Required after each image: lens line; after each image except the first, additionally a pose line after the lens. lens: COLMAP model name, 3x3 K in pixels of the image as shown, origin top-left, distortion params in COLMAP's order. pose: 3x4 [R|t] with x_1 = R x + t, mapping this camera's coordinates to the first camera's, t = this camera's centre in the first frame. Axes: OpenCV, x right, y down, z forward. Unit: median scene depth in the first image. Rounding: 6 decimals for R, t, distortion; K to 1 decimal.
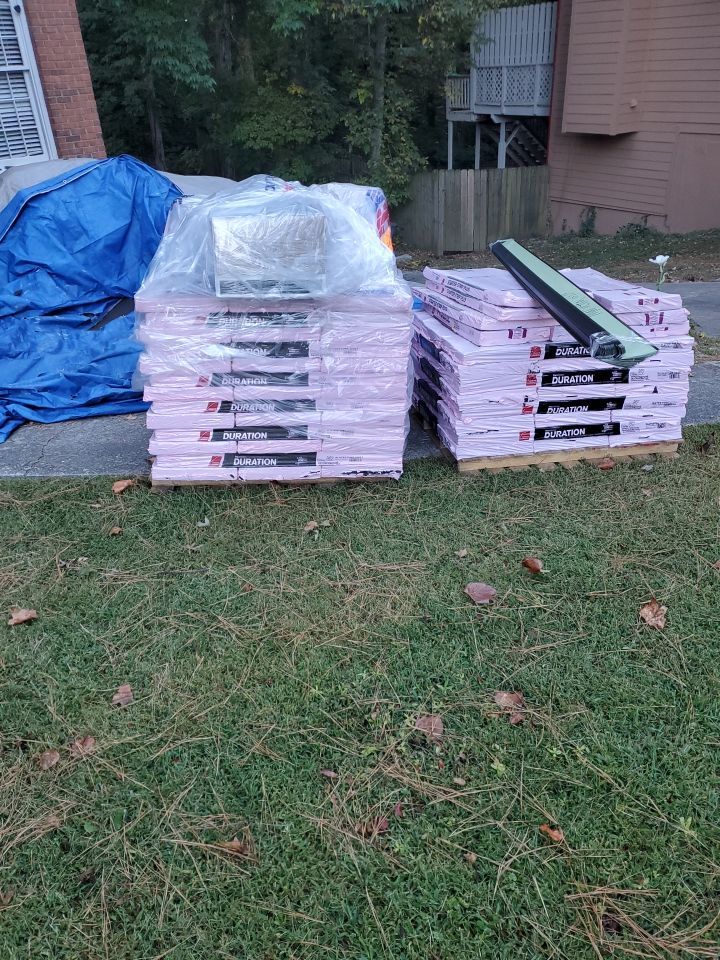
lens RADIAL K [[741.7, 0, 360.0], [0, 741.7, 480.0], [0, 0, 1]] dist [0.038593, 0.000894]
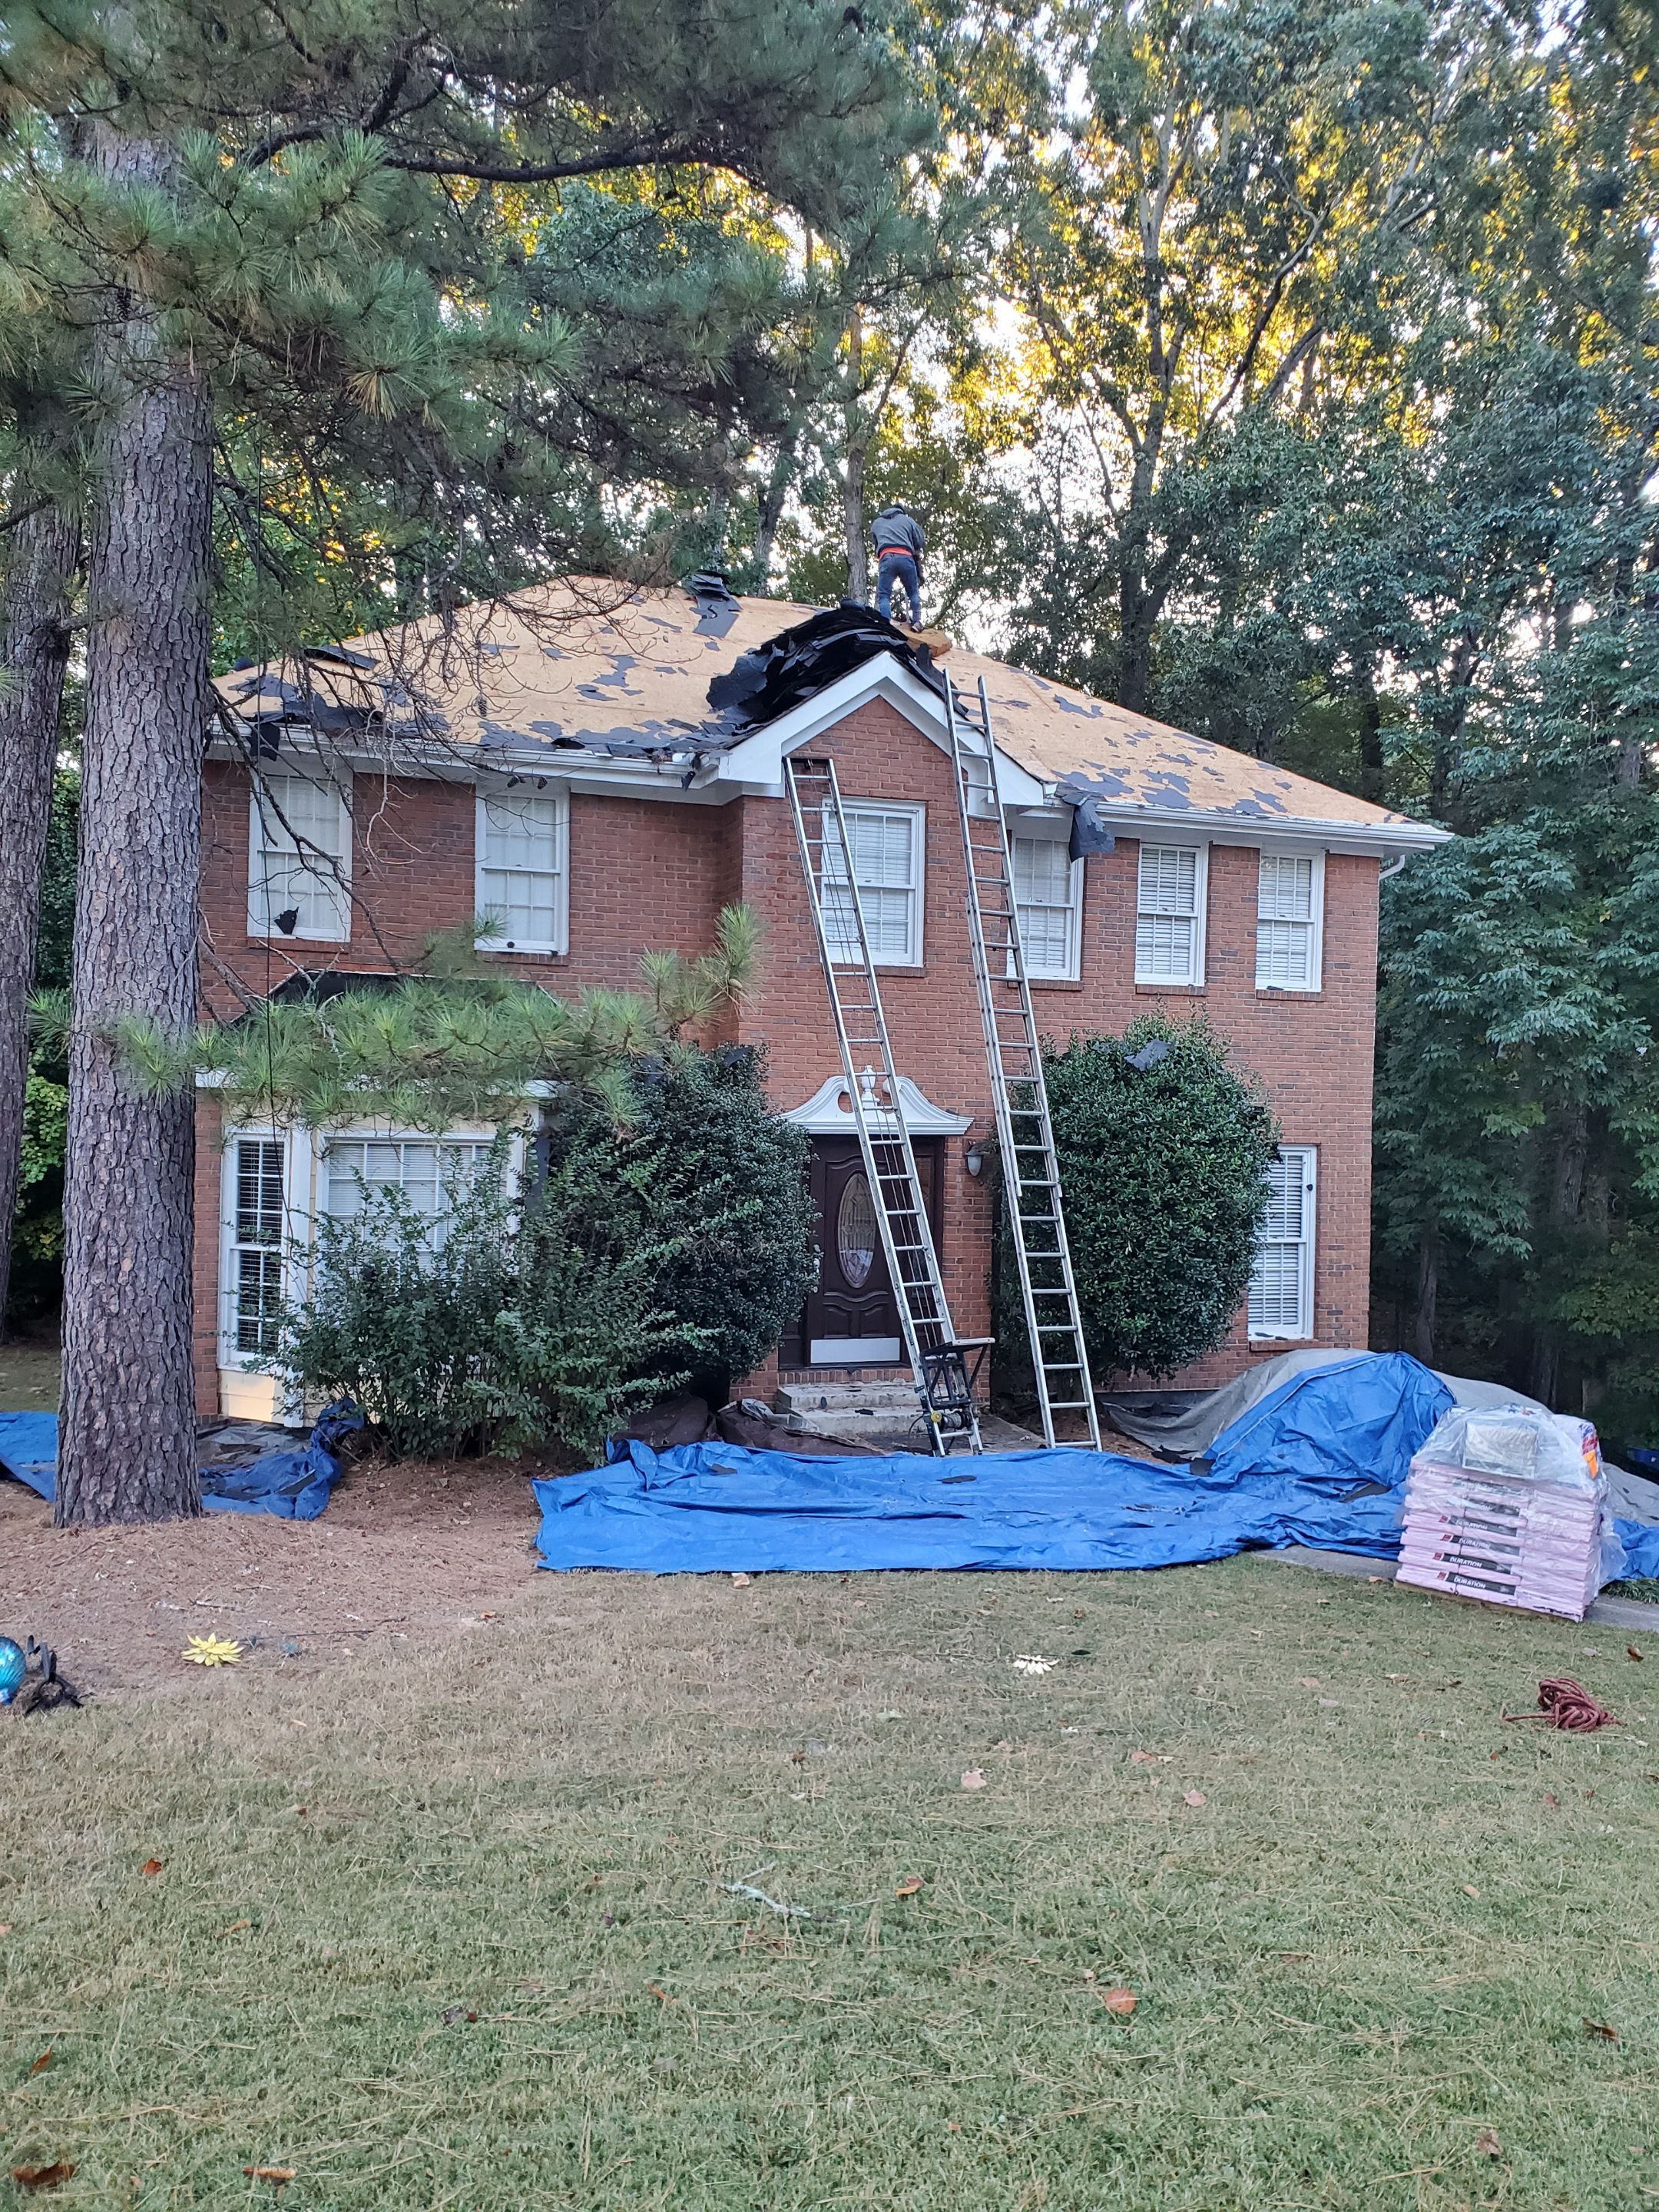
lens RADIAL K [[1740.2, 0, 829.5], [0, 1740.2, 1106.0], [0, 0, 1]] dist [0.023784, 0.003294]
pose [[0.837622, 0.071009, -0.541616, 0.595249], [-0.323210, 0.863752, -0.386610, 0.895468], [0.440369, 0.498889, 0.746448, -2.567696]]
